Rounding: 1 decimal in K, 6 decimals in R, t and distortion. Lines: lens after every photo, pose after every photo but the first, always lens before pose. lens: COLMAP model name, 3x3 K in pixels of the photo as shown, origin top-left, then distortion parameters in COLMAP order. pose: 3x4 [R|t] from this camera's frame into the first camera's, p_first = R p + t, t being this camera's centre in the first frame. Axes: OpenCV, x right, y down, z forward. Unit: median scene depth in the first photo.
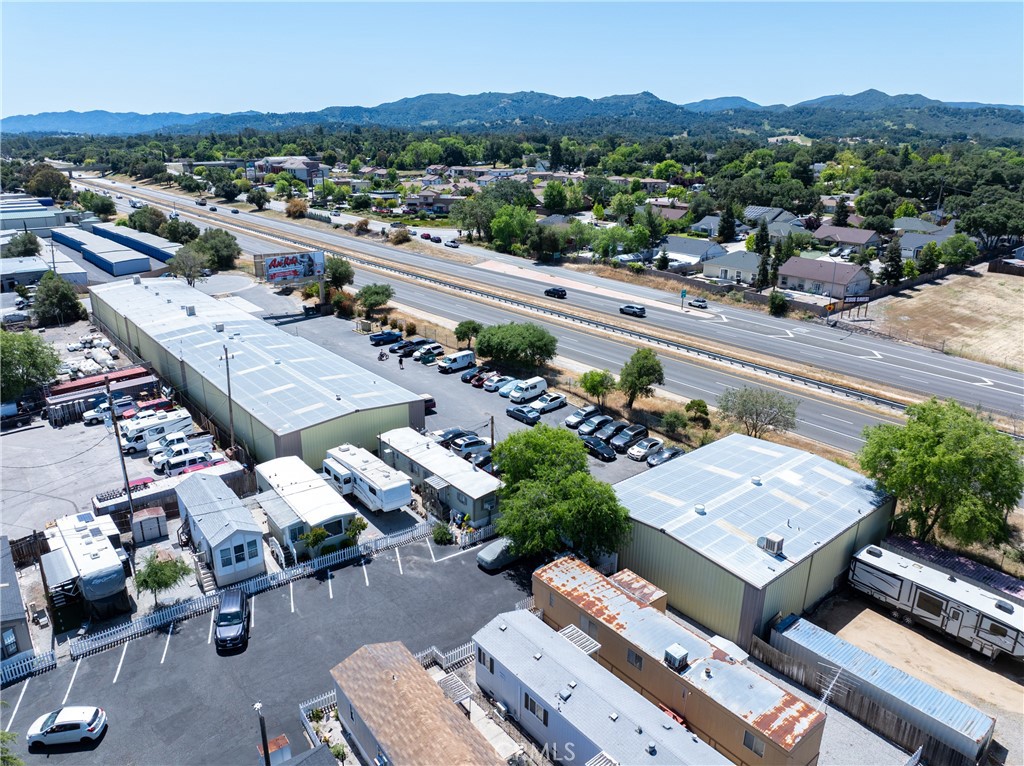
lens RADIAL K [[718.6, 0, 513.3], [0, 718.6, 381.1], [0, 0, 1]] dist [-0.039651, 0.011915]
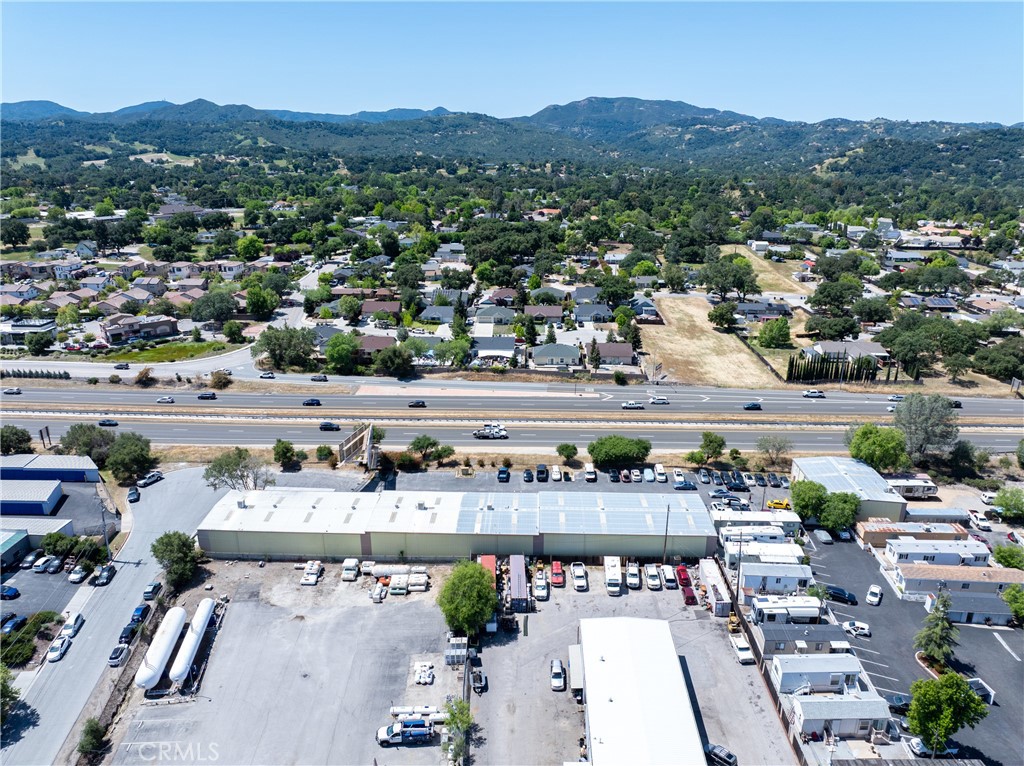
lens RADIAL K [[718.6, 0, 514.6], [0, 718.6, 384.2], [0, 0, 1]] dist [-0.039651, 0.011915]
pose [[0.665170, -0.242347, 0.706270, -0.465221], [0.243762, 0.964521, 0.101386, -0.153241], [-0.705783, 0.104722, 0.700645, -0.002216]]
